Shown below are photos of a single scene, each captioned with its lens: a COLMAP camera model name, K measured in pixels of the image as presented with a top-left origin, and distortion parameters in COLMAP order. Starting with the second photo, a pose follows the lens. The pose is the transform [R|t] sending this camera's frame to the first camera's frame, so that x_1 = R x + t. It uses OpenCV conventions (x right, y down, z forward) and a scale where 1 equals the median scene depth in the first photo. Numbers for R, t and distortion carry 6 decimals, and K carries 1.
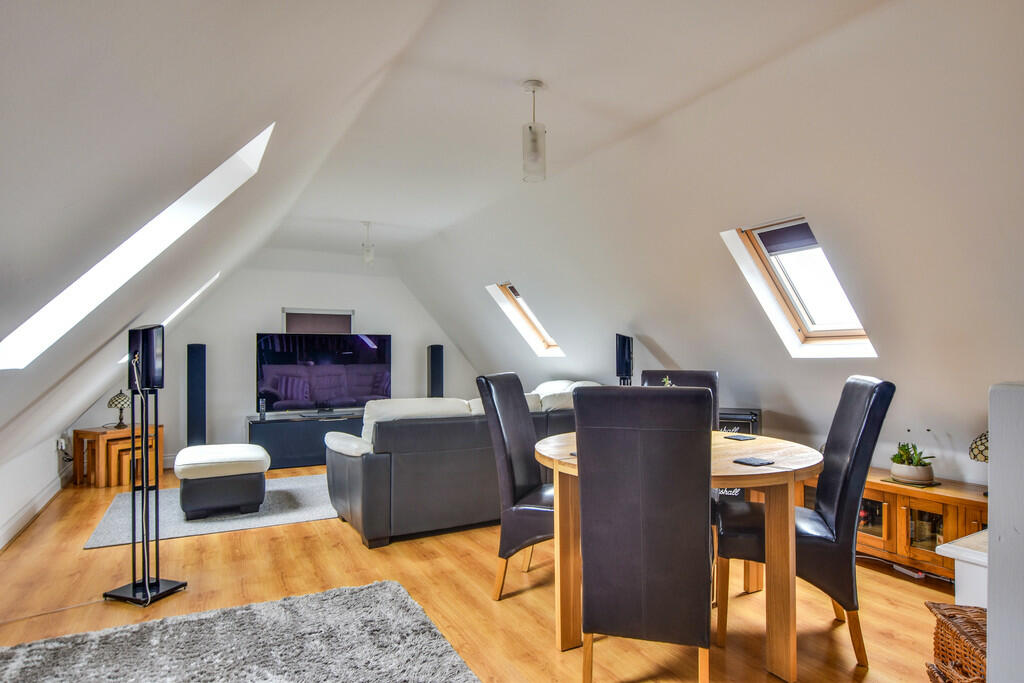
lens RADIAL K [[572.8, 0, 512.0], [0, 572.8, 341.5], [0, 0, 1]] dist [-0.050749, 0.000306]
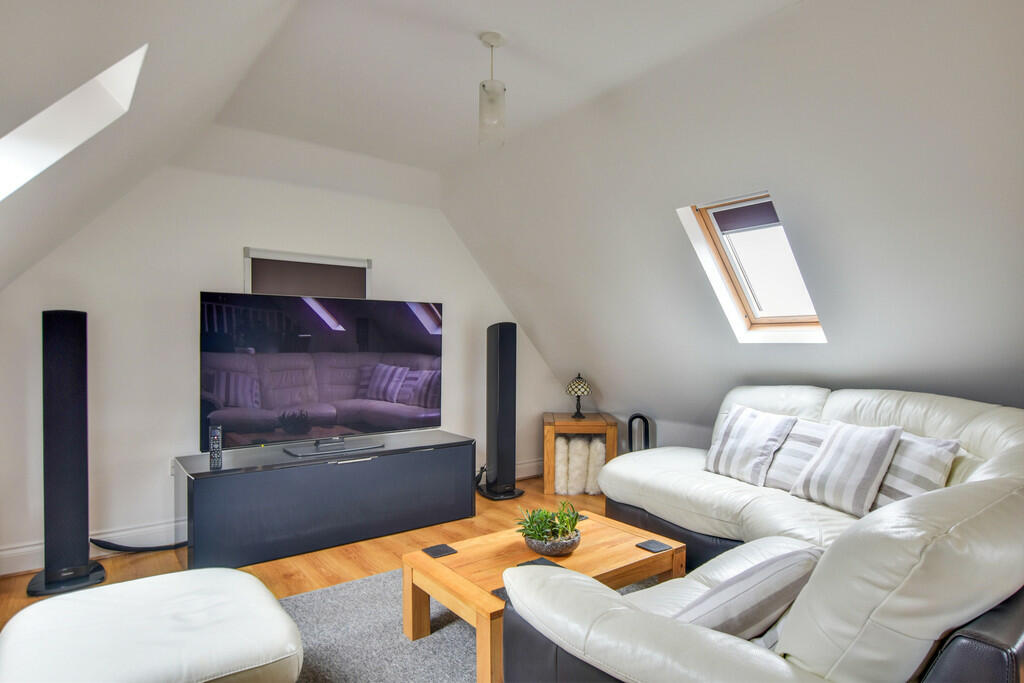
lens RADIAL K [[584.9, 0, 512.0], [0, 584.9, 341.5], [0, 0, 1]] dist [0.003995, 0.001216]
pose [[0.986573, 0.006196, 0.163200, -0.058991], [-0.010418, 0.999633, 0.025025, 0.002865], [-0.162985, -0.026389, 0.986276, 0.100447]]
